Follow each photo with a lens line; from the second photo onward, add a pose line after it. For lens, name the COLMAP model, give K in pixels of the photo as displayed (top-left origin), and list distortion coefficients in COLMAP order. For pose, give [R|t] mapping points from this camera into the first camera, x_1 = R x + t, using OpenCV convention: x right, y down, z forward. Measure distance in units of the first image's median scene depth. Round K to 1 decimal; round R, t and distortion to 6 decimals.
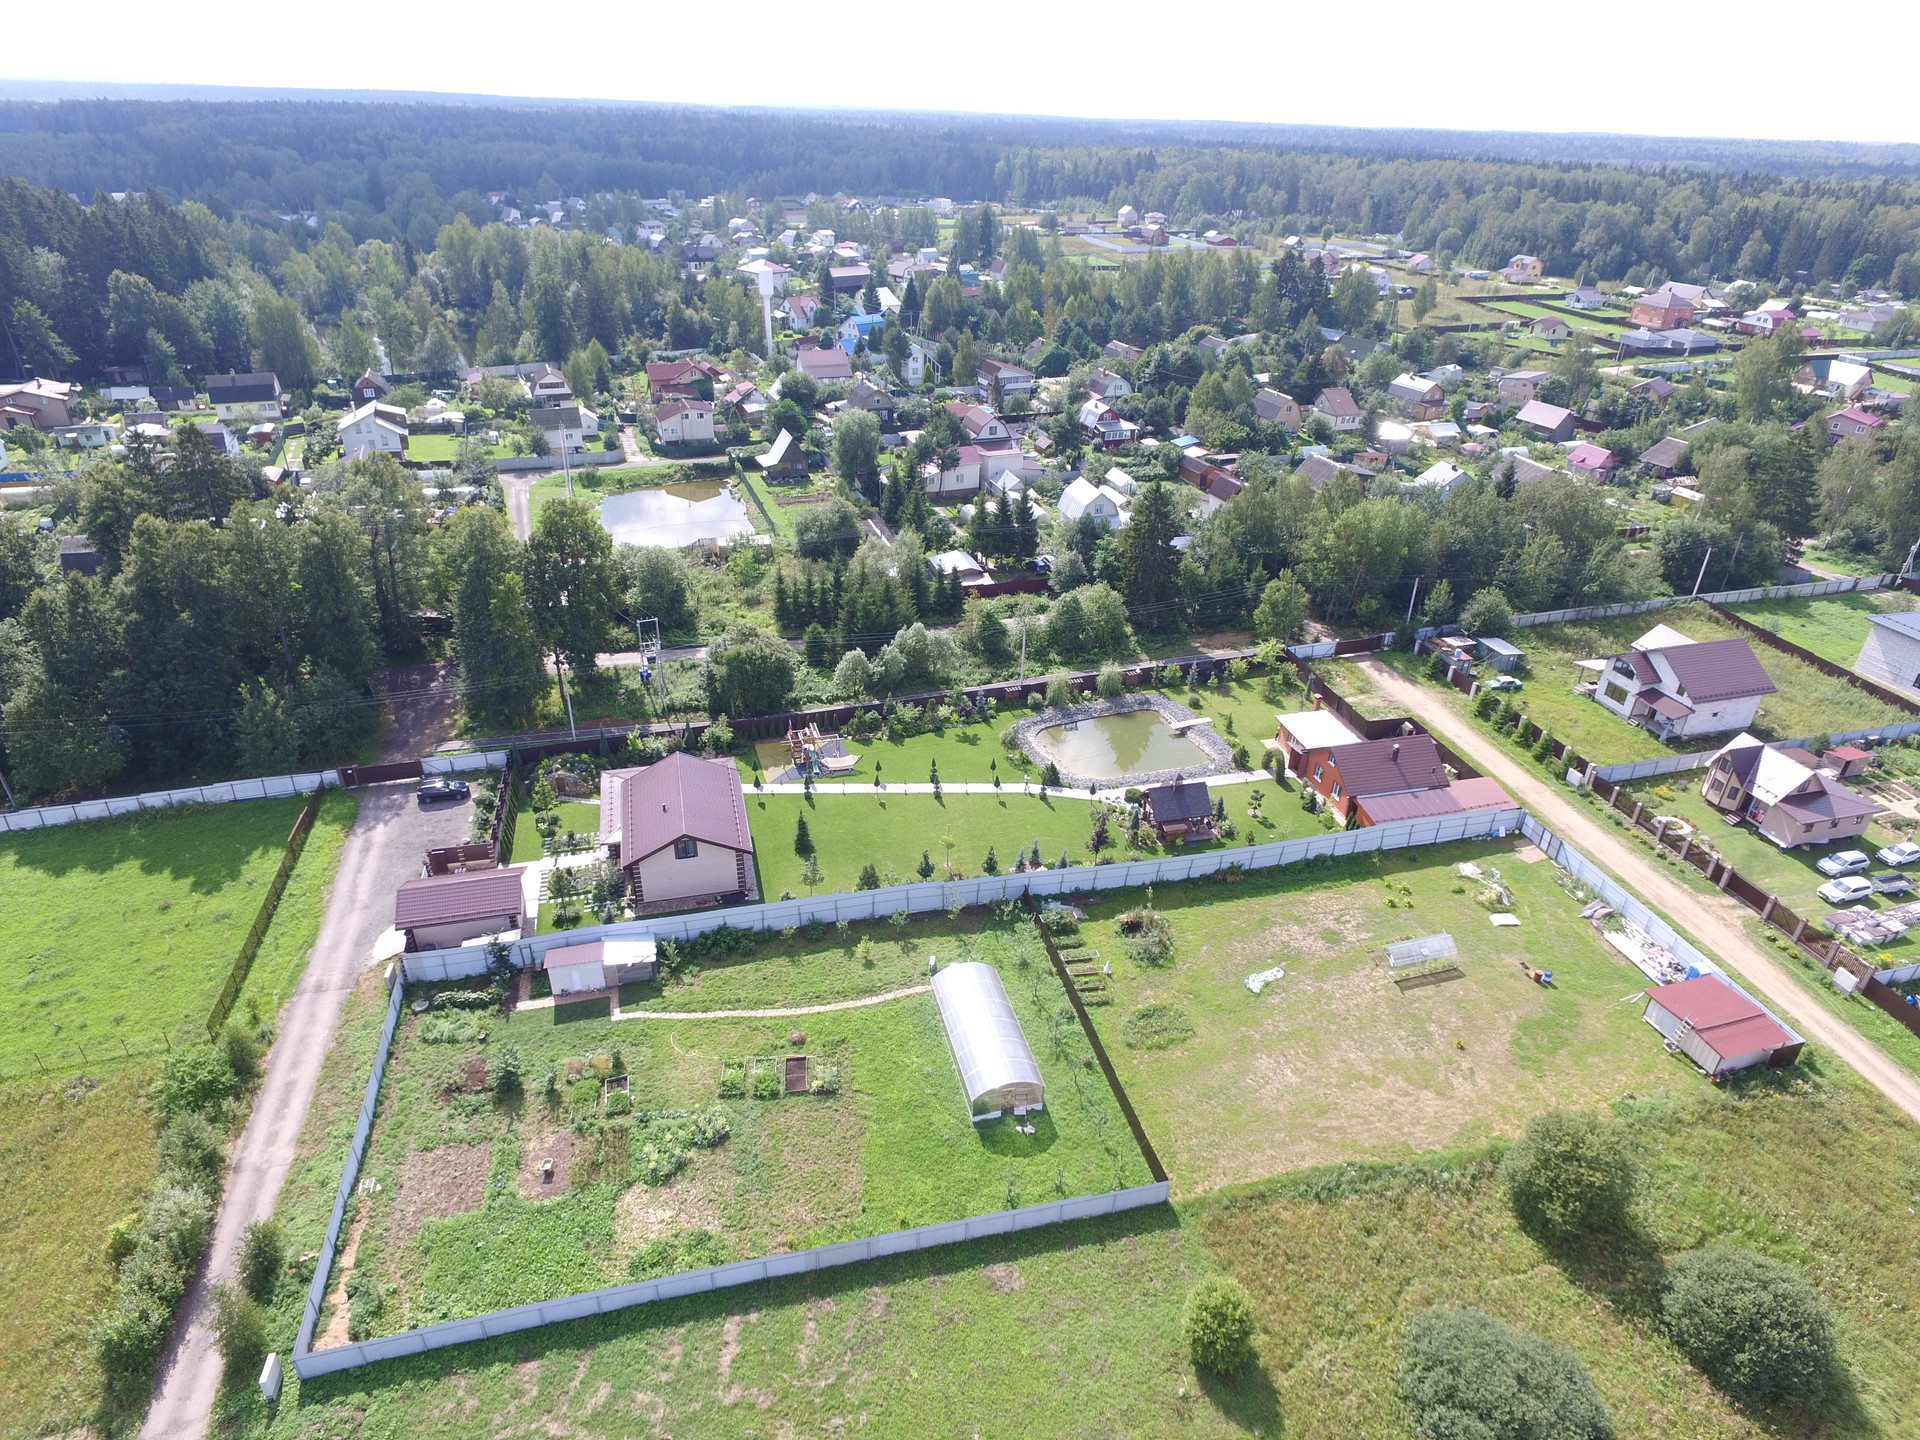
lens RADIAL K [[1099.7, 0, 960.0], [0, 1099.7, 720.0], [0, 0, 1]] dist [0.001140, 0.001063]
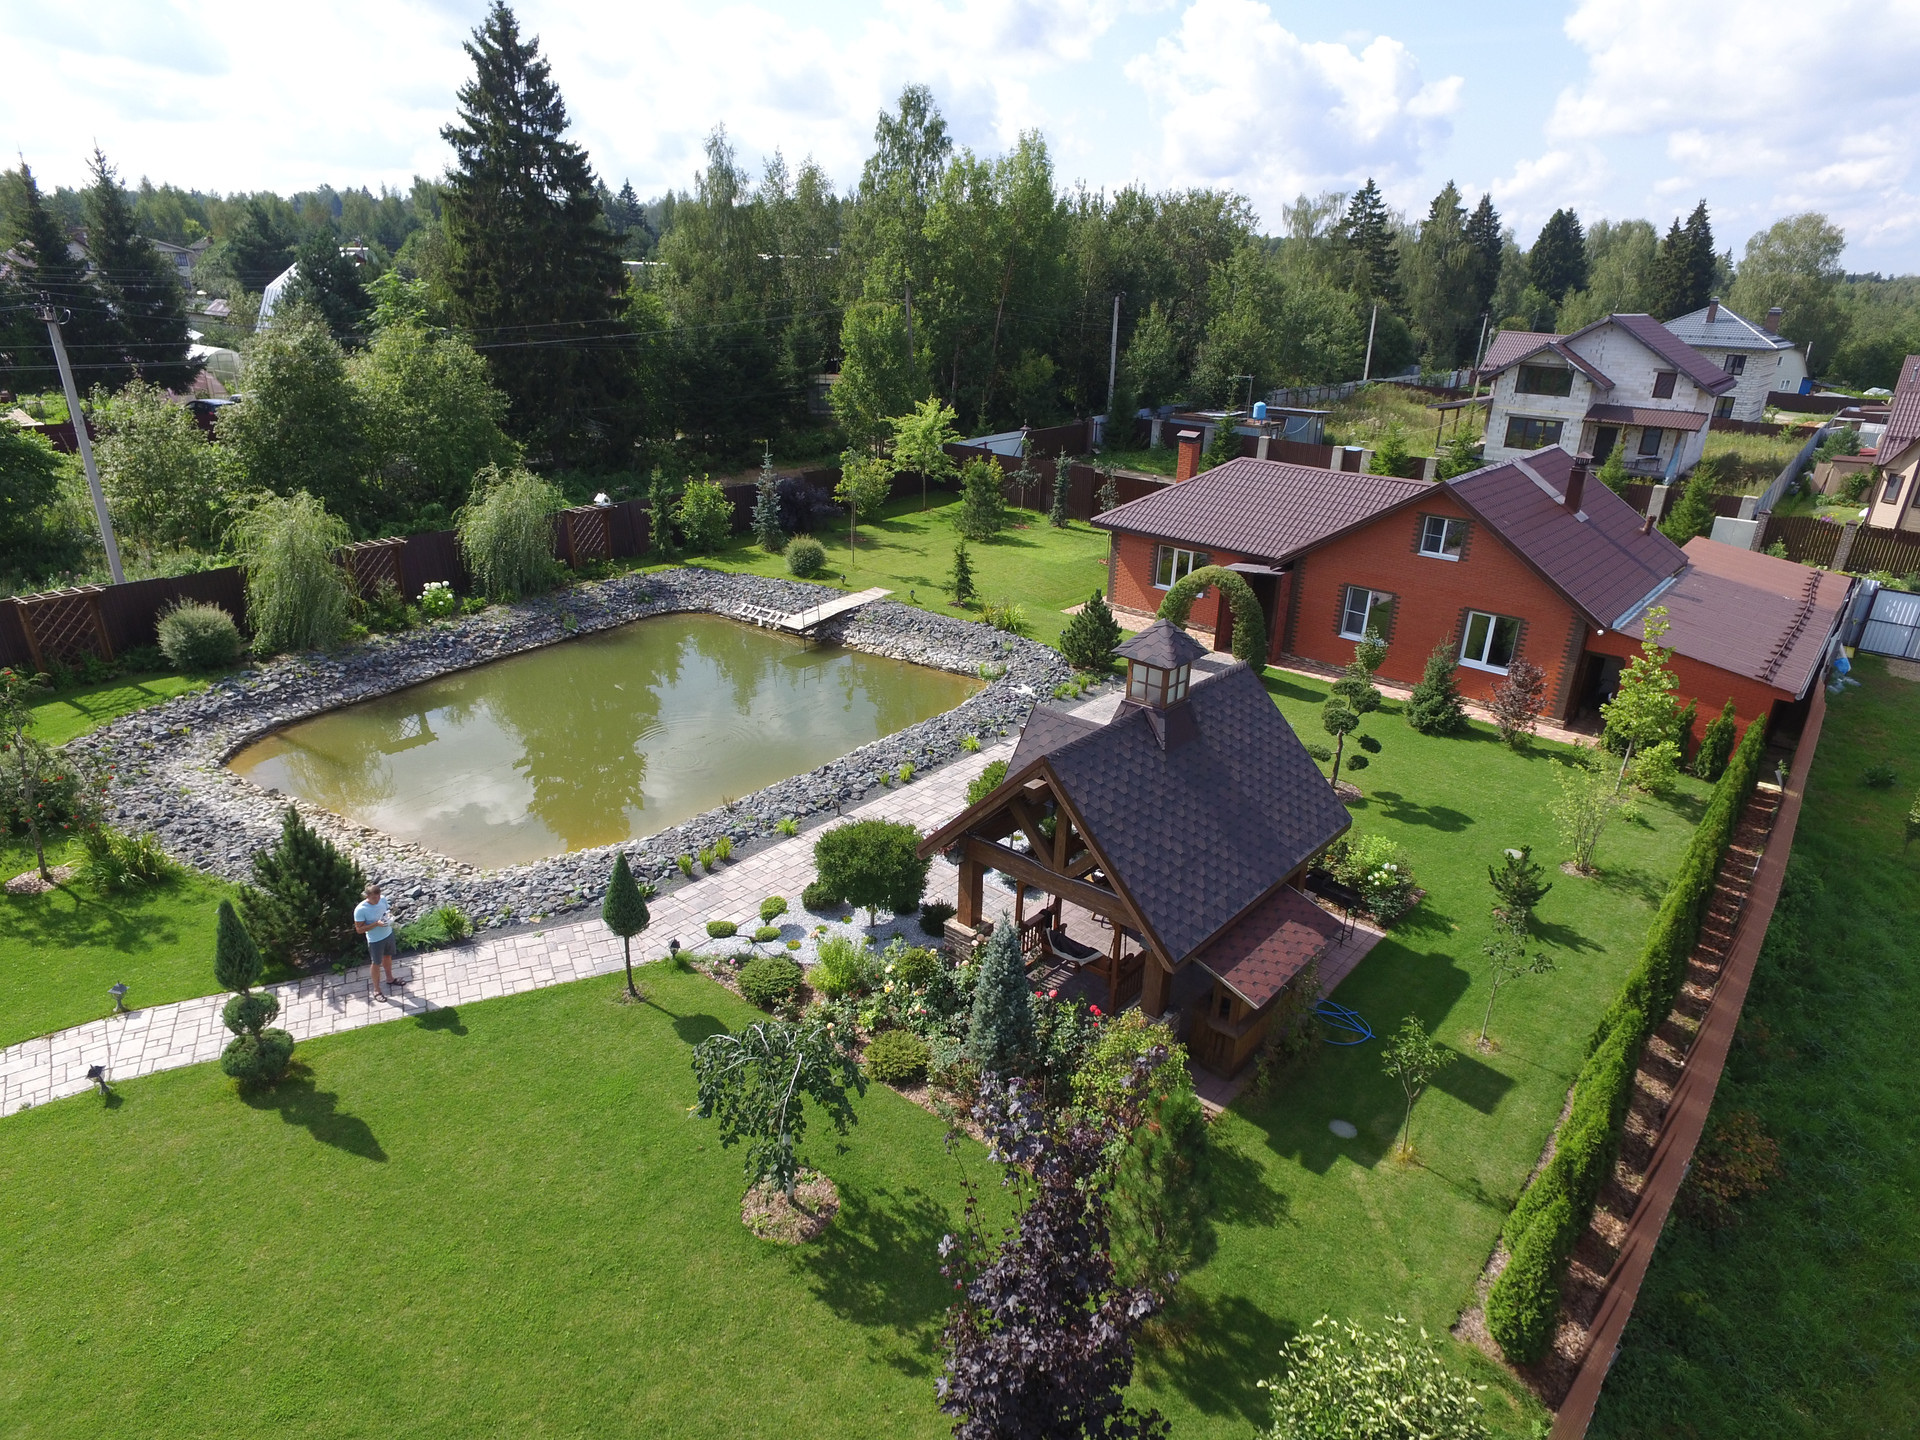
lens RADIAL K [[1099.7, 0, 960.0], [0, 1099.7, 720.0], [0, 0, 1]] dist [0.001140, 0.001063]
pose [[0.817433, -0.213298, 0.535078, 0.072060], [0.271296, 0.961998, -0.030975, 0.049168], [-0.508137, 0.170484, 0.844235, 0.733762]]
